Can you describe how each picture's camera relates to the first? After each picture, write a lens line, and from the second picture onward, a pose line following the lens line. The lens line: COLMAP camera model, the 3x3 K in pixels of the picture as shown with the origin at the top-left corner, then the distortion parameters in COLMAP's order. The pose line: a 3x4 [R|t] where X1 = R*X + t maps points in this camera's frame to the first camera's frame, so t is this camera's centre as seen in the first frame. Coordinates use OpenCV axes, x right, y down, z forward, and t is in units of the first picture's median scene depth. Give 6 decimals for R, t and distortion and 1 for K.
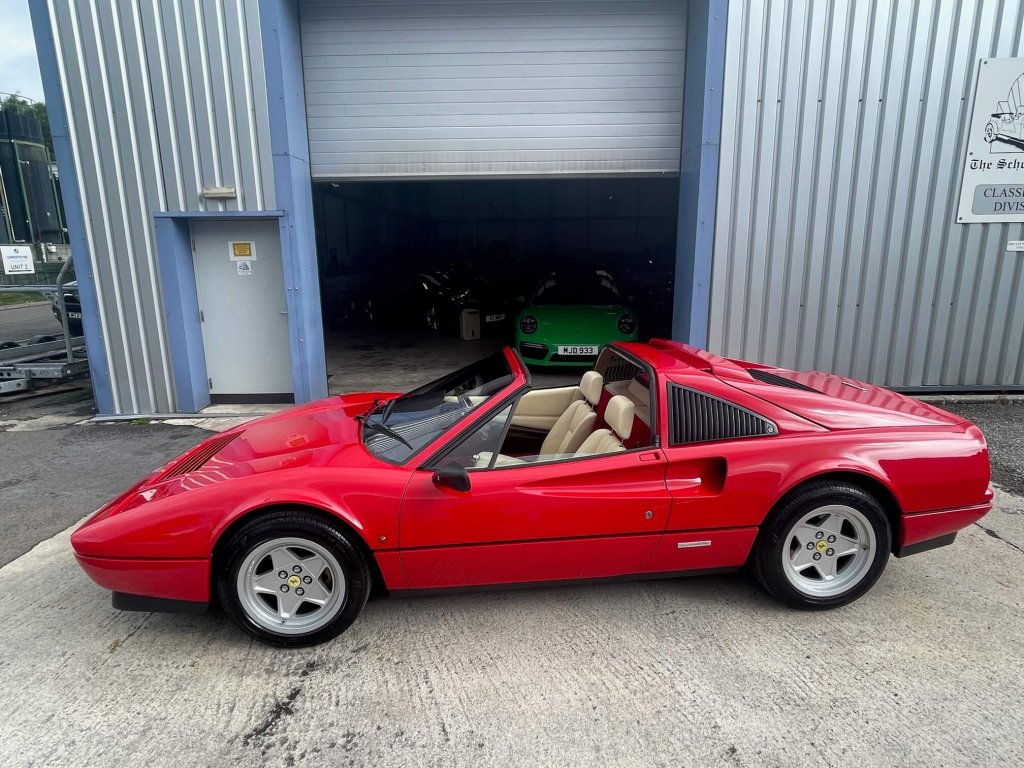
lens RADIAL K [[590.9, 0, 510.4], [0, 590.9, 384.3], [0, 0, 1]] dist [-0.014785, 0.009375]
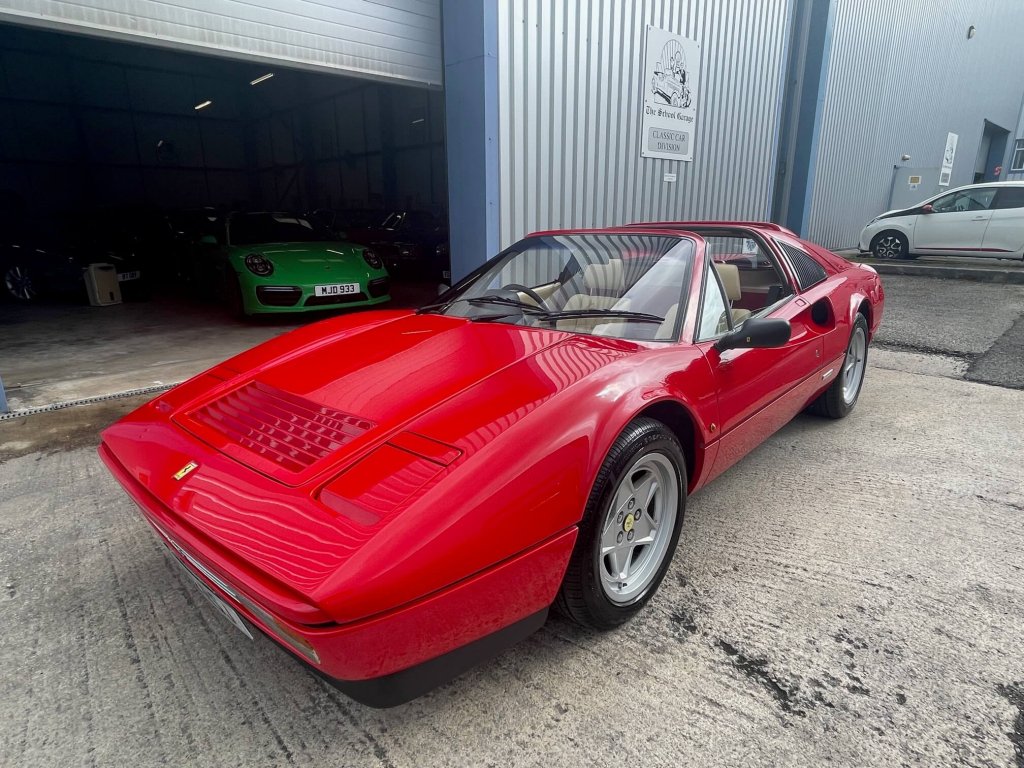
lens RADIAL K [[590.9, 0, 515.1], [0, 590.9, 384.5], [0, 0, 1]] dist [-0.014785, 0.009375]
pose [[0.729712, -0.184009, 0.658529, -0.773650], [0.150914, 0.982699, 0.107363, 0.069148], [-0.666892, 0.021038, 0.744858, 0.493118]]
